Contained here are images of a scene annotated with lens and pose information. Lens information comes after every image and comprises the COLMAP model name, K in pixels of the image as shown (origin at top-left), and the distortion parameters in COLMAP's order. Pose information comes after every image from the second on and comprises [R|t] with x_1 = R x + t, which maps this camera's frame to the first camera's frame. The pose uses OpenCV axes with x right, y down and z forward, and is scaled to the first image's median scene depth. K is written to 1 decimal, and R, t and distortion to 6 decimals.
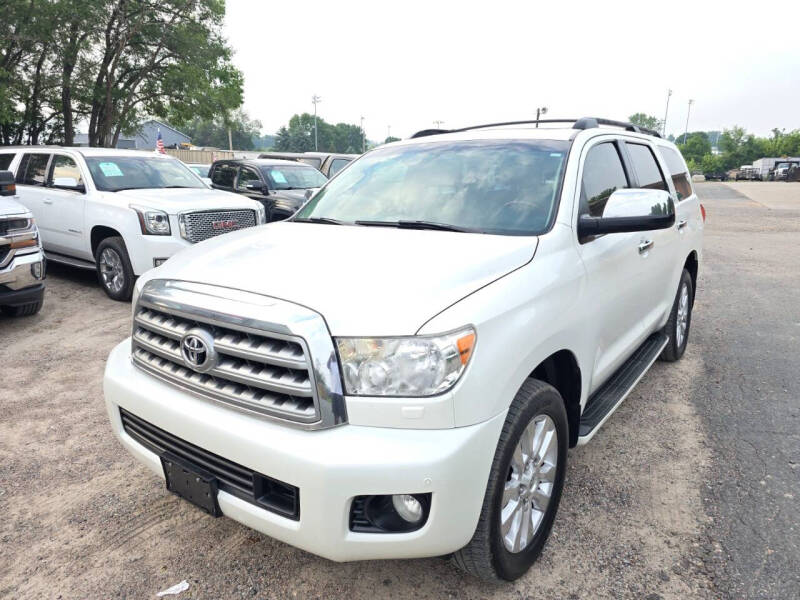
lens RADIAL K [[534.7, 0, 400.7], [0, 534.7, 299.7], [0, 0, 1]] dist [0.041609, -0.037545]
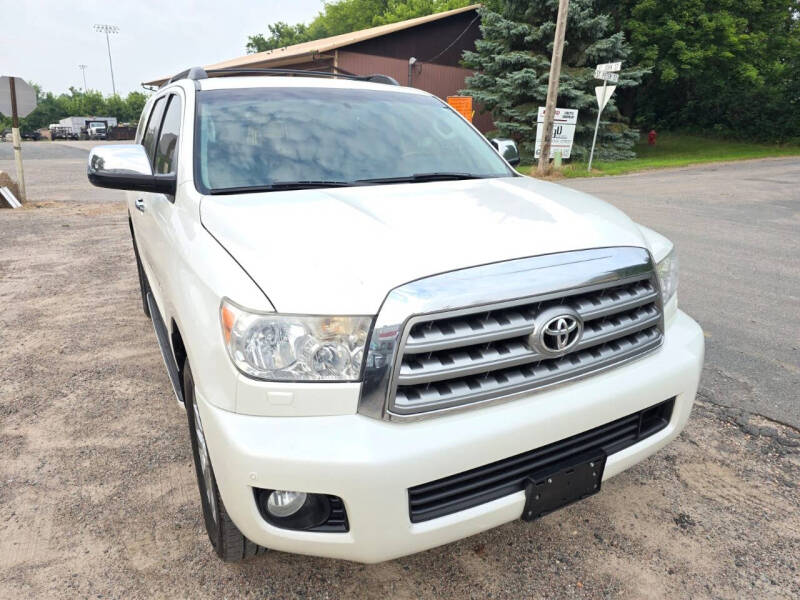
lens RADIAL K [[534.7, 0, 400.4], [0, 534.7, 300.9], [0, 0, 1]] dist [0.041609, -0.037545]
pose [[0.439468, -0.267094, 0.857629, -1.220303], [0.204217, 0.959476, 0.194168, -0.171283], [-0.874736, 0.089812, 0.476205, 0.825632]]
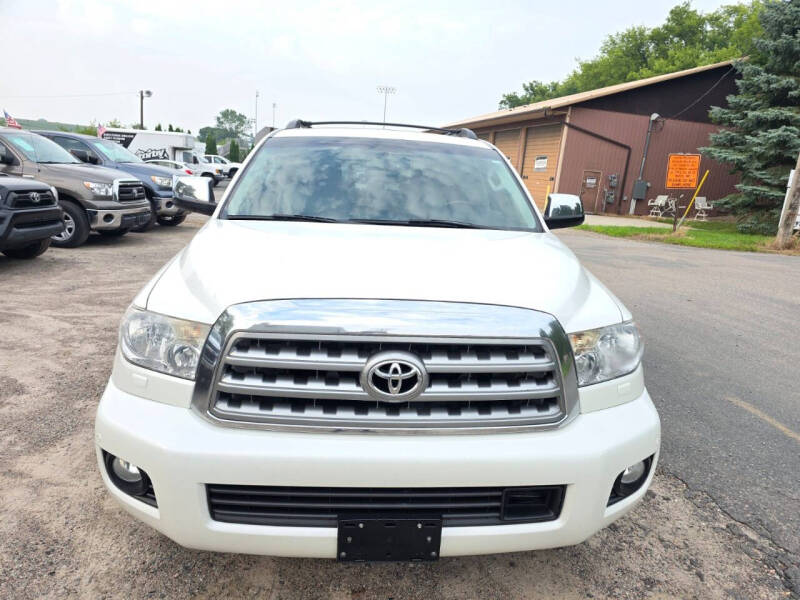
lens RADIAL K [[534.7, 0, 401.0], [0, 534.7, 301.0], [0, 0, 1]] dist [0.041609, -0.037545]
pose [[0.768429, -0.099949, 0.632081, -0.901823], [0.089524, 0.994805, 0.048470, -0.064627], [-0.633642, 0.019341, 0.773385, 0.352298]]
